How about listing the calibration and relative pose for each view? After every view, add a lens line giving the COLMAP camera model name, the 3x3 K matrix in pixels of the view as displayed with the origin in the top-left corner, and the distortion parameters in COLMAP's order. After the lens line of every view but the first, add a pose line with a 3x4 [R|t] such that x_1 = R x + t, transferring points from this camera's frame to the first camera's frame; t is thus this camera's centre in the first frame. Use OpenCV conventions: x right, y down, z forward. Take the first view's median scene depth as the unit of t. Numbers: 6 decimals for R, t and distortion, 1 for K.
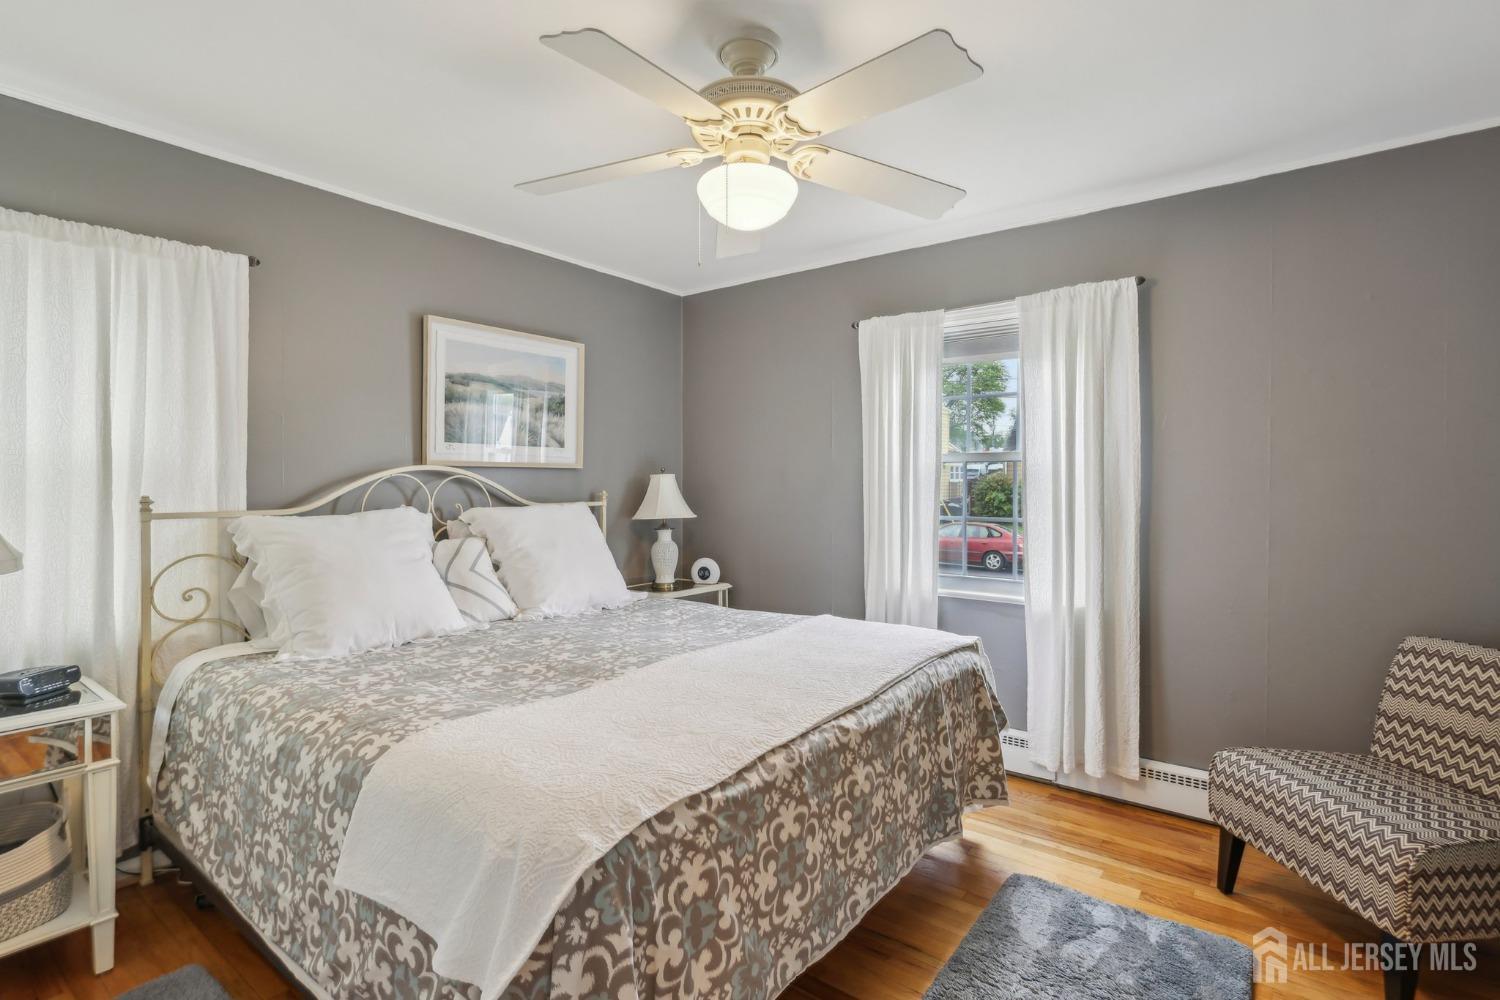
lens RADIAL K [[713.1, 0, 748.0], [0, 713.1, 488.6], [0, 0, 1]] dist [-0.002343, 0.000651]
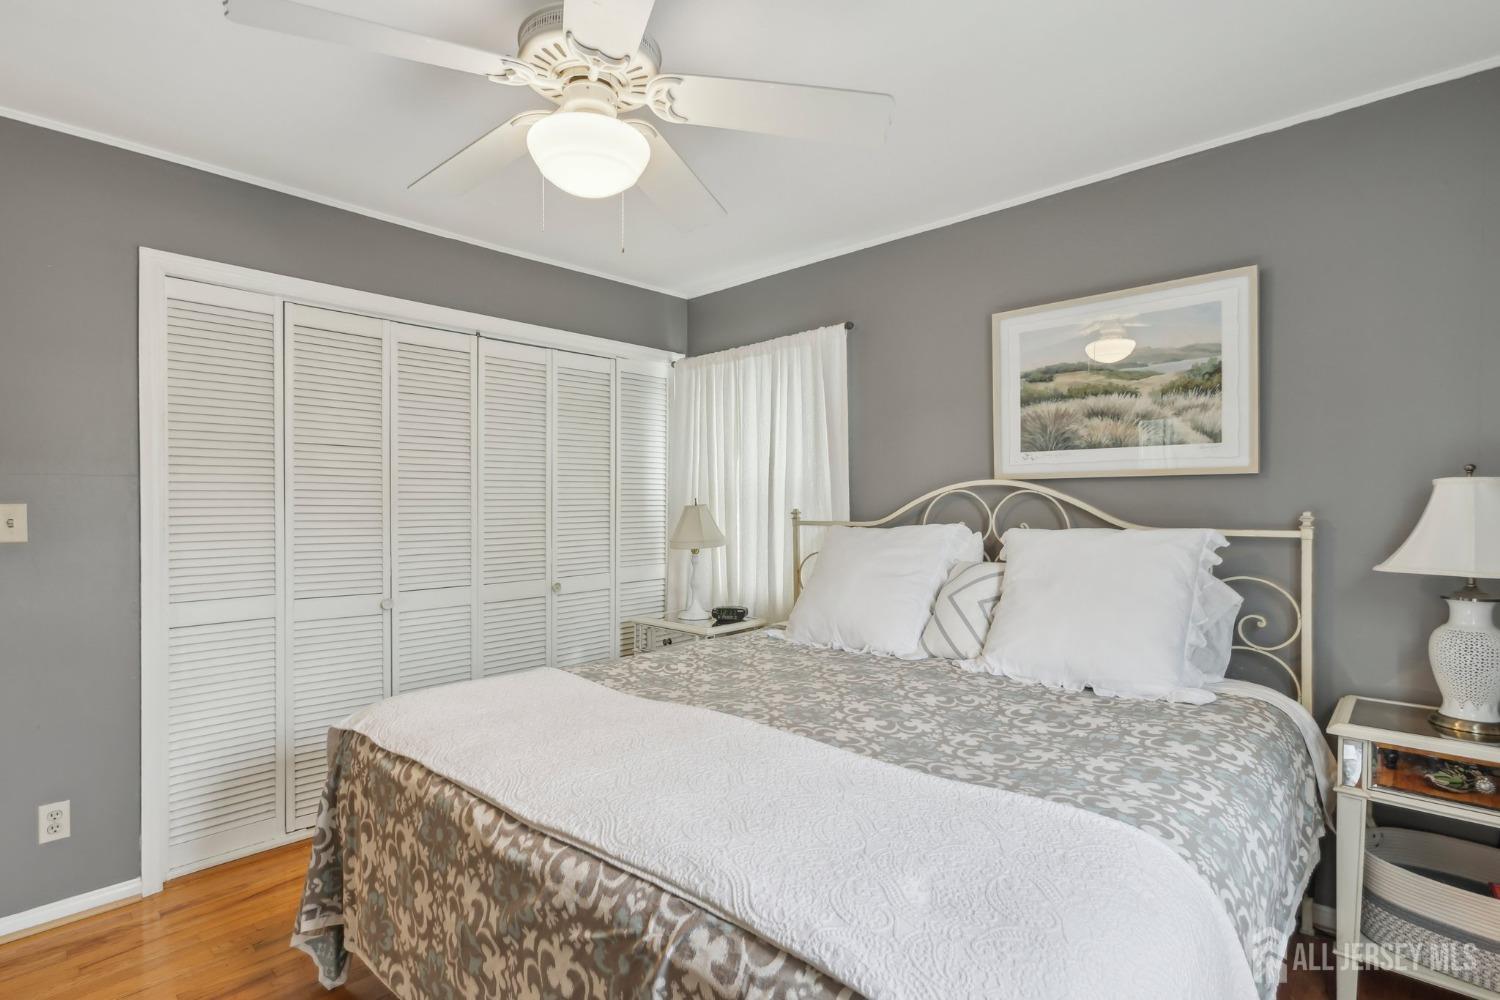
lens RADIAL K [[733.0, 0, 748.2], [0, 733.0, 501.0], [0, 0, 1]] dist [-0.004749, 0.000255]
pose [[-0.098920, 0.004503, -0.995085, 0.513792], [-0.000992, 0.999989, 0.004623, -0.009433], [0.995095, 0.001445, -0.098915, 0.780647]]
